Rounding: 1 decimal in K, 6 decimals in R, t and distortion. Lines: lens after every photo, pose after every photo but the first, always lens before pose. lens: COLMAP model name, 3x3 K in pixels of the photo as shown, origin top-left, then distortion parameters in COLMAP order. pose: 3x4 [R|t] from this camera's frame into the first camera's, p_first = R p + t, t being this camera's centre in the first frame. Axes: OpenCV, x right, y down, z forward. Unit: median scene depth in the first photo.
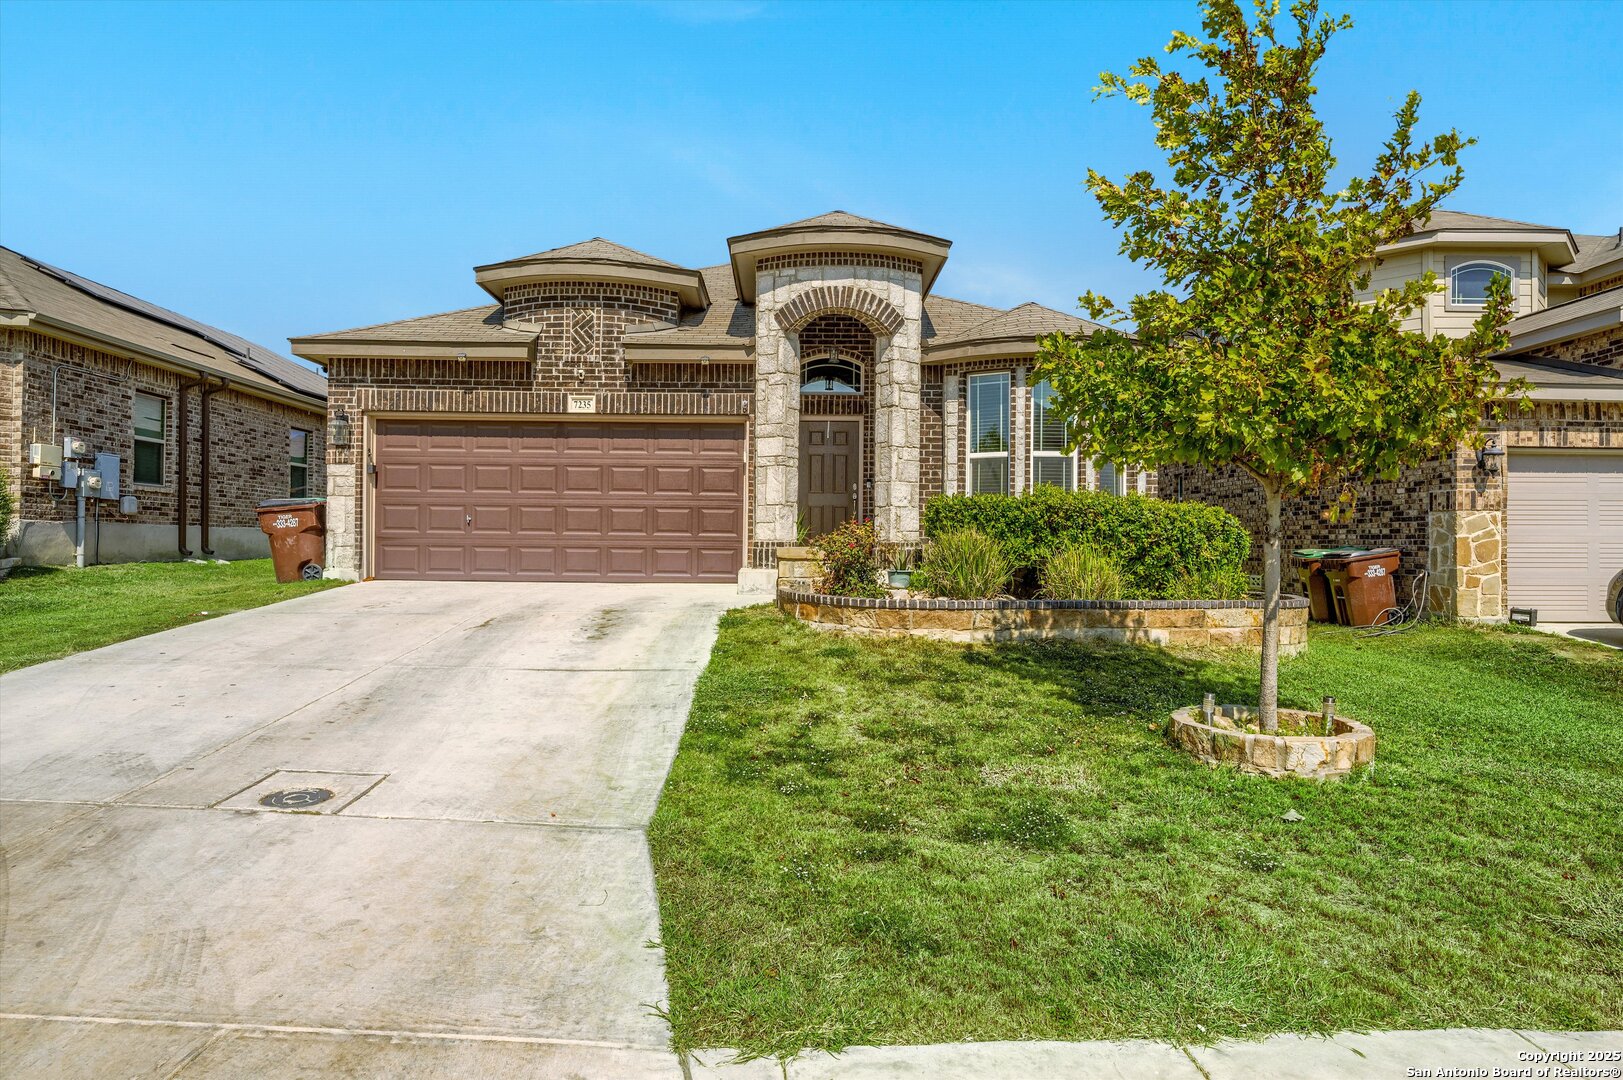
lens RADIAL K [[895.0, 0, 809.6], [0, 895.0, 540.6], [0, 0, 1]] dist [-0.000568, 0.000013]
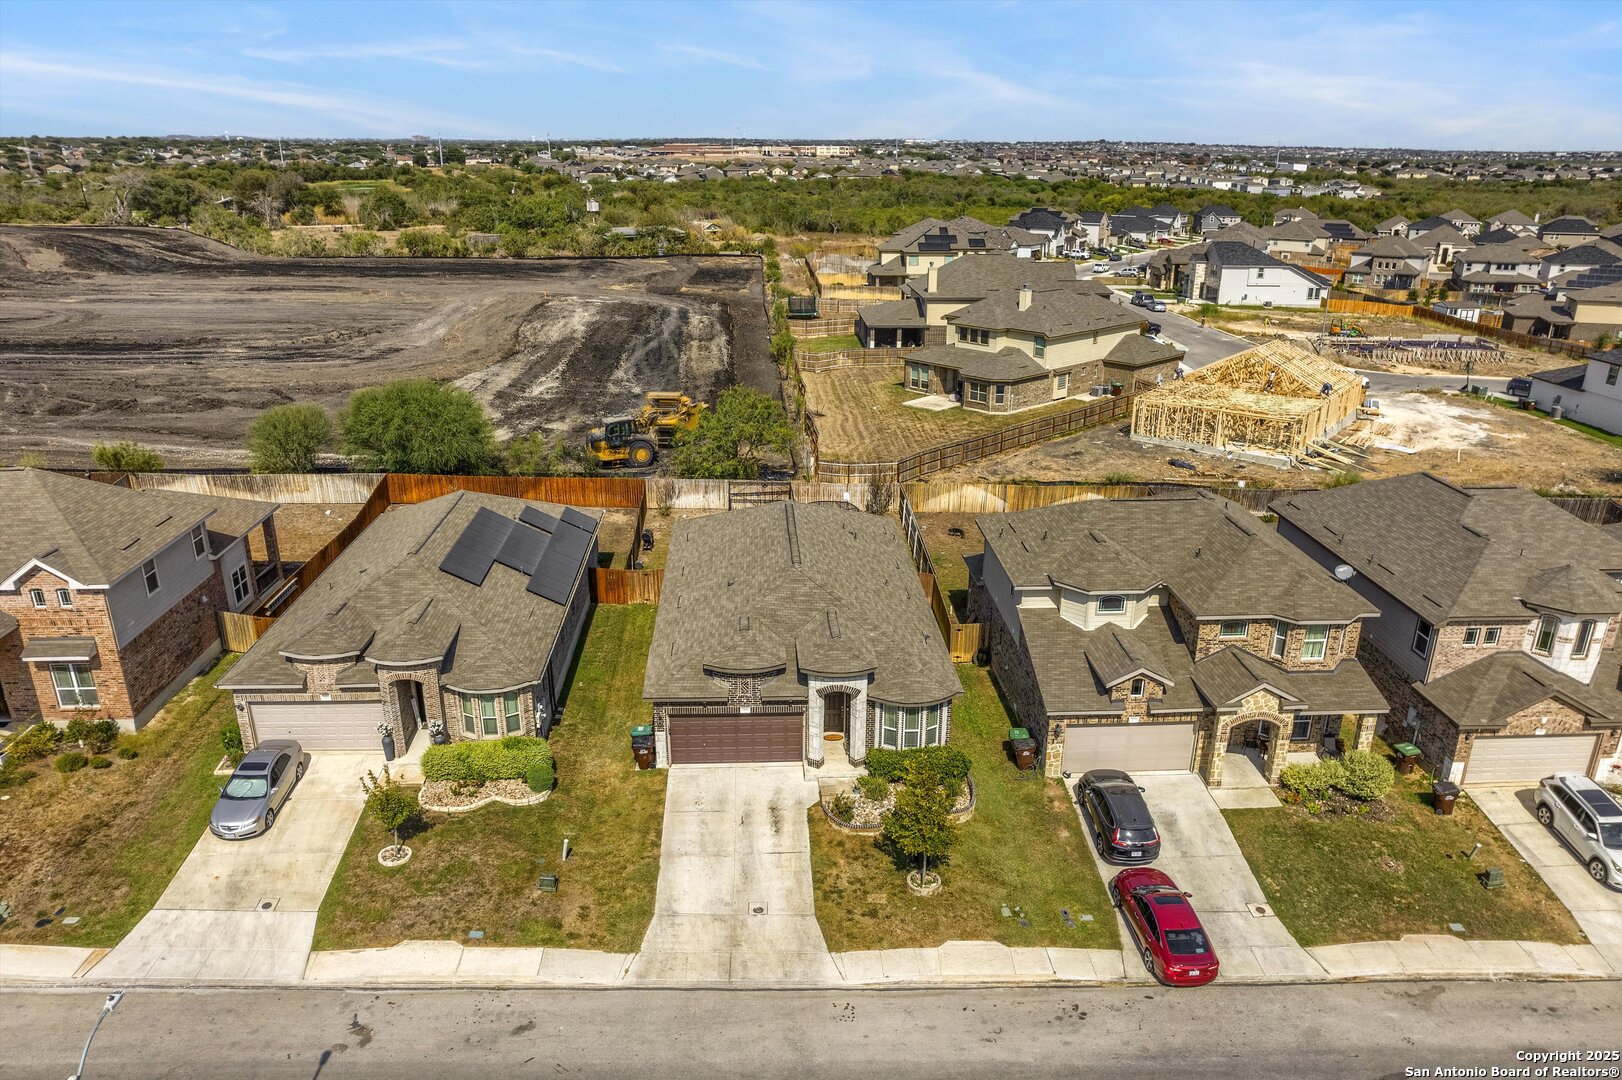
lens RADIAL K [[1101.5, 0, 817.6], [0, 1101.5, 540.5], [0, 0, 1]] dist [-0.018085, 0.000550]
pose [[0.999013, -0.015831, 0.041503, -0.171152], [0.000891, 0.941291, 0.337596, -1.885054], [-0.044411, -0.337226, 0.940376, -2.141111]]
